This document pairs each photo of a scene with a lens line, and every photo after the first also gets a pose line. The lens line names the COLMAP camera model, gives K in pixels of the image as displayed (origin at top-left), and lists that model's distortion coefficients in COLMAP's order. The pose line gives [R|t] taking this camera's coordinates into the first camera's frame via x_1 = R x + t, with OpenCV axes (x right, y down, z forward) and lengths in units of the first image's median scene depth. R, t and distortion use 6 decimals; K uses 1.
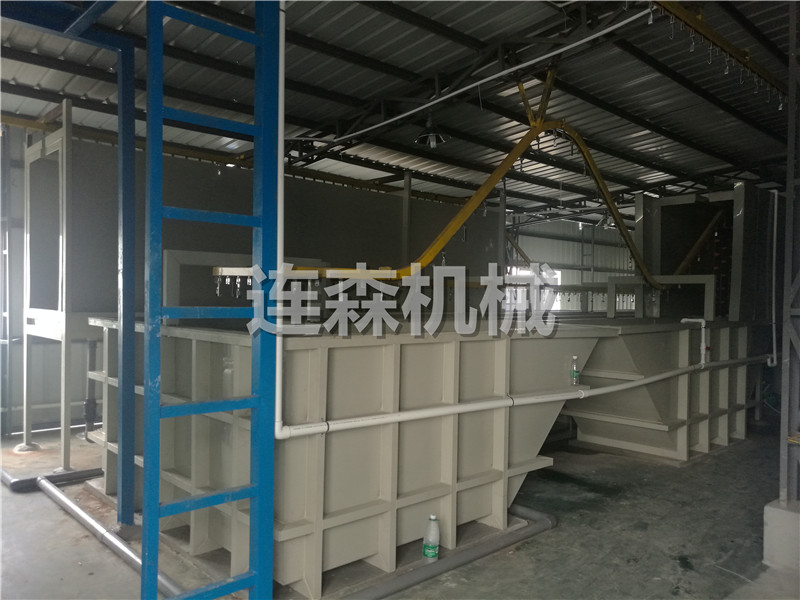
lens RADIAL K [[636.0, 0, 400.0], [0, 636.0, 300.0], [0, 0, 1]] dist [0.001282, 0.000061]
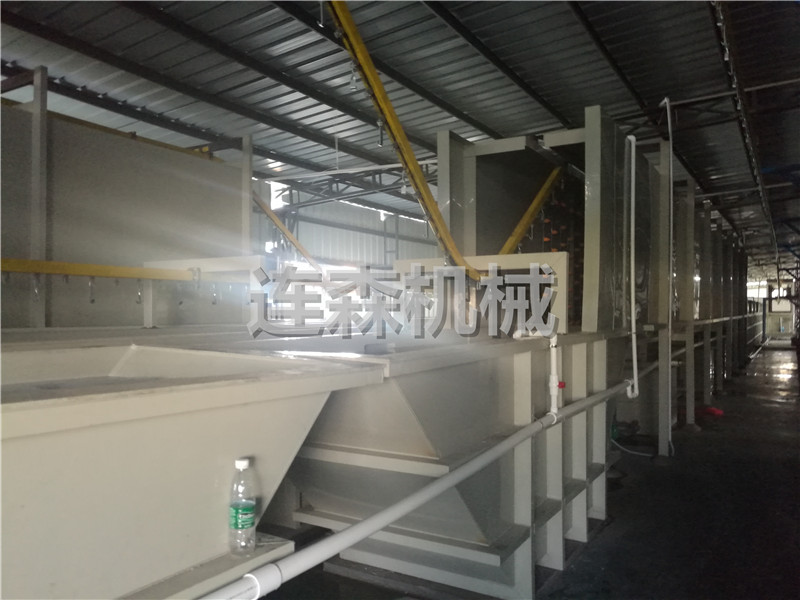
lens RADIAL K [[636.0, 0, 400.0], [0, 636.0, 300.0], [0, 0, 1]] dist [0.001282, 0.000061]
pose [[0.962116, -0.007620, 0.272535, 0.165696], [0.012079, 0.999819, -0.014686, 0.008189], [-0.272374, 0.017421, 0.962034, 0.419332]]
